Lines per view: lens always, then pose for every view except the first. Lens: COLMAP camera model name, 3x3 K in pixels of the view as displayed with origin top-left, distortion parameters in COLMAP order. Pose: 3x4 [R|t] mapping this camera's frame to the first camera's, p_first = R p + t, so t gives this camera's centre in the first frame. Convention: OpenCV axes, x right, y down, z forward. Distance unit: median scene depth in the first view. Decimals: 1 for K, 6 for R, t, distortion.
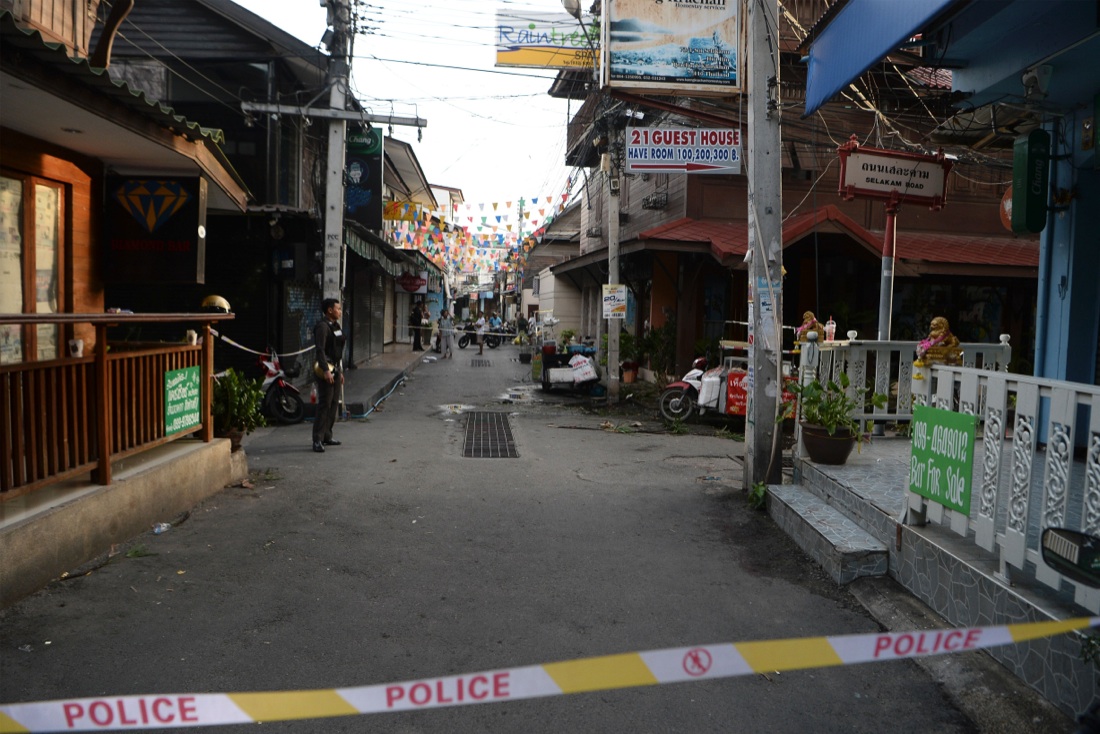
lens RADIAL K [[809.5, 0, 548.3], [0, 809.5, 367.1], [0, 0, 1]] dist [-0.073793, 0.006131]
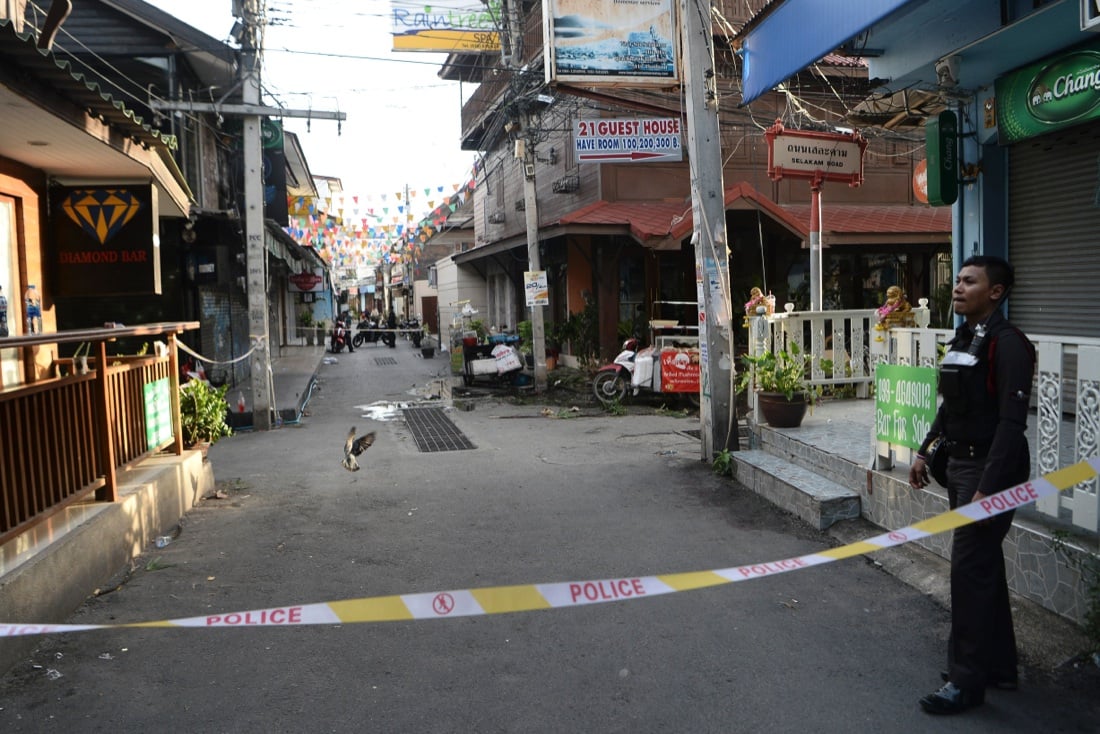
lens RADIAL K [[862.5, 0, 550.8], [0, 862.5, 362.1], [0, 0, 1]] dist [-0.077143, 0.000944]
pose [[0.987431, -0.067530, 0.142898, -0.108846], [0.066925, 0.997717, 0.009040, 0.001301], [-0.143182, 0.000637, 0.989696, -0.087041]]
